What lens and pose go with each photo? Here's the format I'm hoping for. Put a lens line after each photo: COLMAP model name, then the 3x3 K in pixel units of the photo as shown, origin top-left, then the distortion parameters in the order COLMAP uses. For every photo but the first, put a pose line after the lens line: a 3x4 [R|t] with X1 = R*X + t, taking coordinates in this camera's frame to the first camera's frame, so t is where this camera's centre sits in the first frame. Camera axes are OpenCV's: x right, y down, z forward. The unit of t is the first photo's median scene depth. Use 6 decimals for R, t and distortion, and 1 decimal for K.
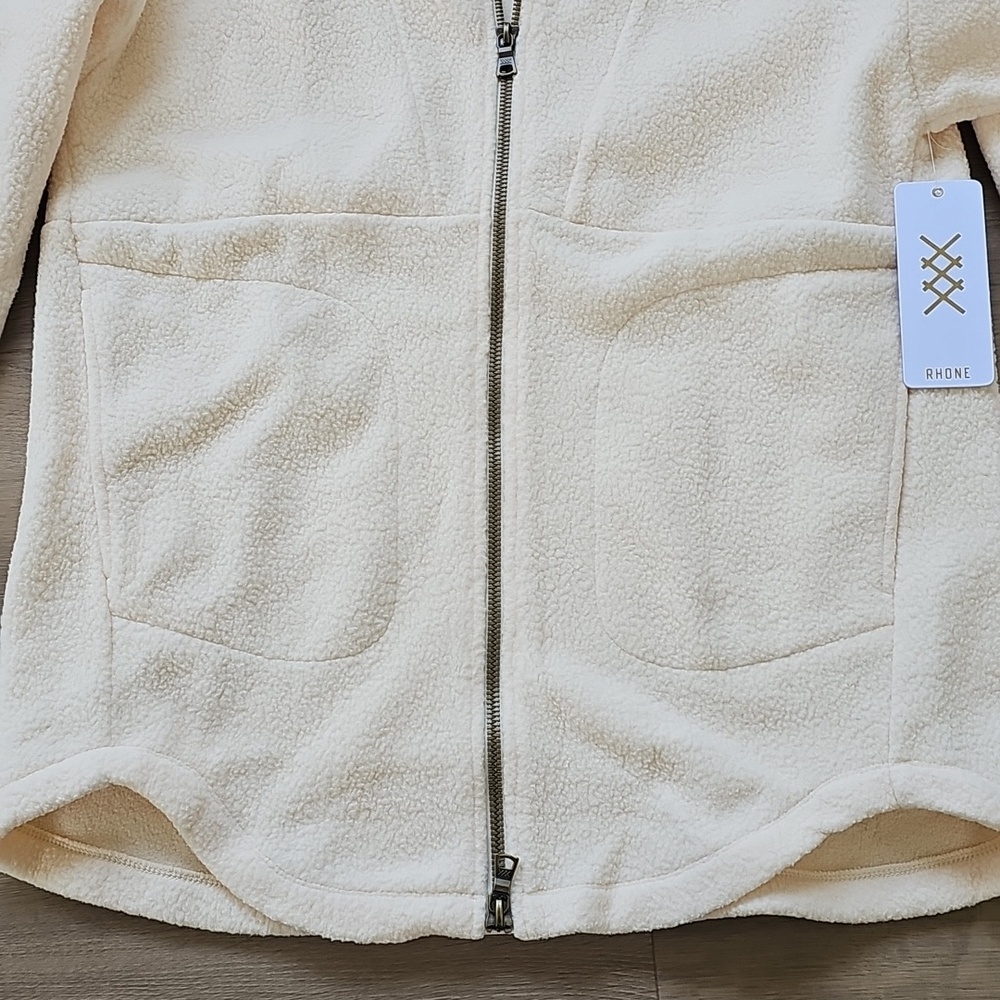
lens RADIAL K [[1547.0, 0, 471.8], [0, 1547.0, 528.4], [0, 0, 1]] dist [0.052855, 0.000000]
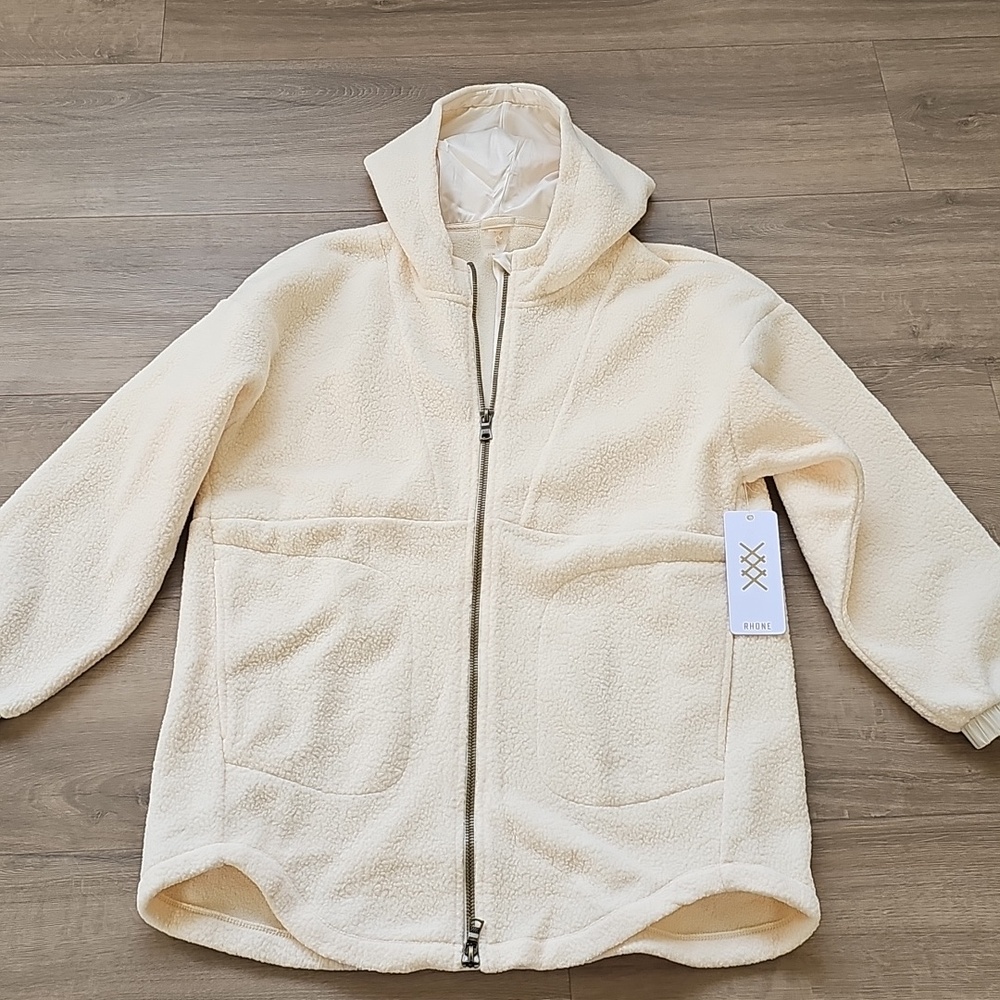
lens RADIAL K [[1547.0, 0, 477.2], [0, 1547.0, 509.4], [0, 0, 1]] dist [0.052855, 0.000000]
pose [[0.999067, 0.032254, 0.028710, -0.032359], [-0.024248, 0.969210, -0.245038, 0.181824], [-0.035730, 0.244113, 0.969088, -0.566542]]
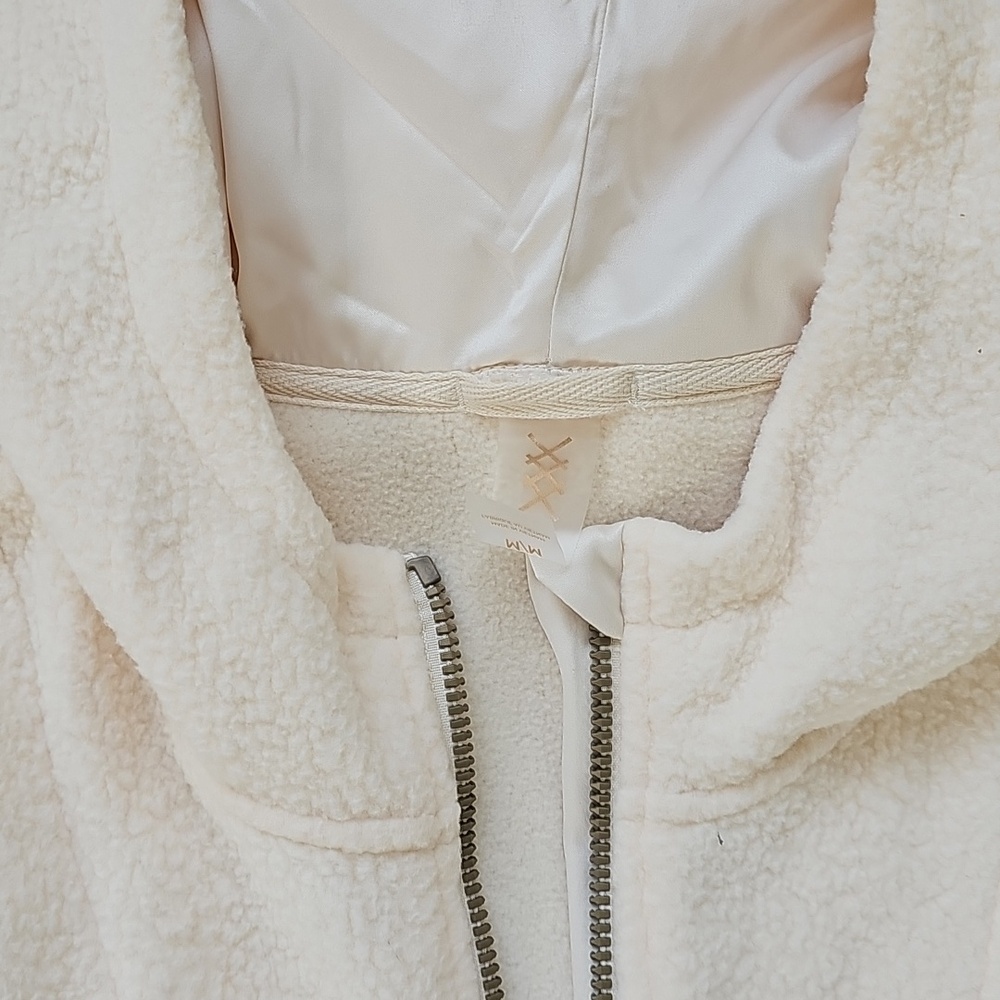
lens RADIAL K [[1547.0, 0, 480.5], [0, 1547.0, 539.6], [0, 0, 1]] dist [0.052855, 0.000000]
pose [[0.990950, -0.078945, 0.108562, -0.023912], [0.057283, 0.980136, 0.189872, -0.633974], [-0.121395, -0.181935, 0.975788, 0.768101]]
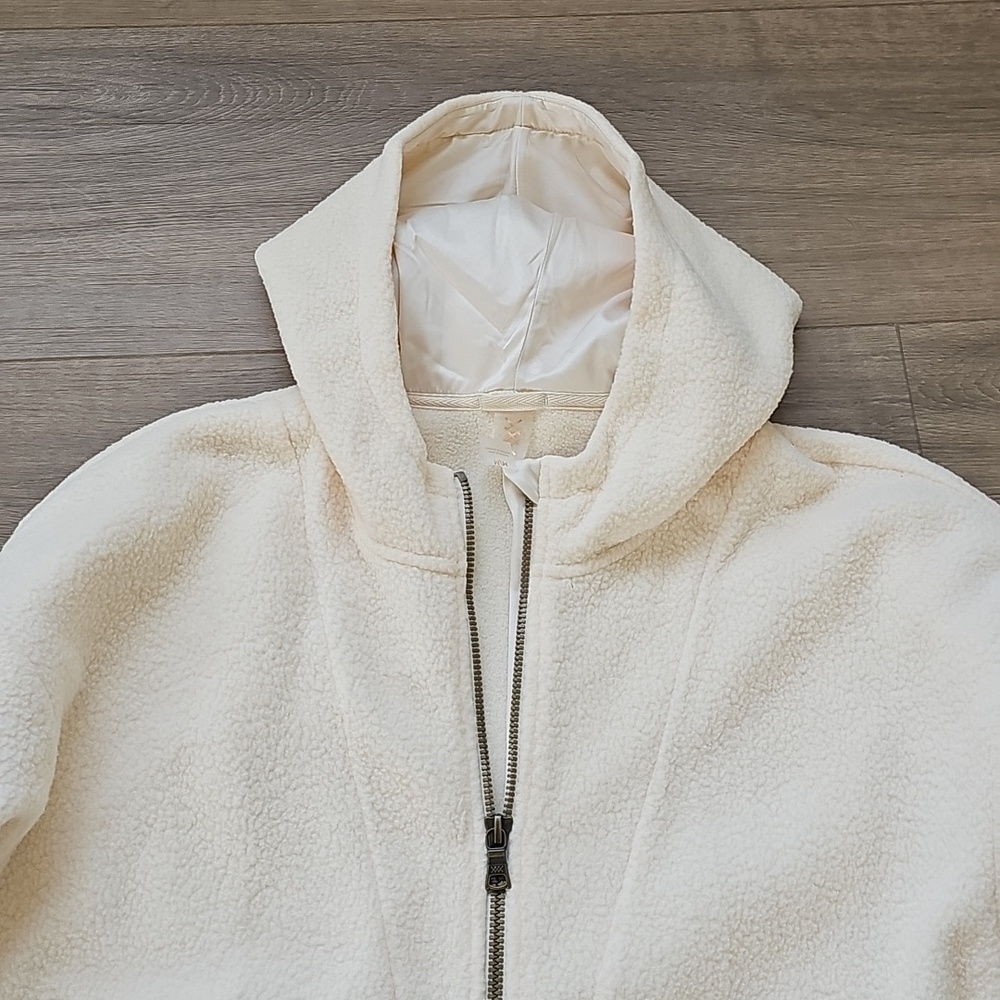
lens RADIAL K [[1547.0, 0, 497.1], [0, 1547.0, 498.6], [0, 0, 1]] dist [0.052855, 0.000000]
pose [[0.996759, 0.021814, 0.077437, -0.048196], [-0.013314, 0.993992, -0.108639, -0.434948], [-0.079342, 0.107255, 0.991061, 0.193237]]
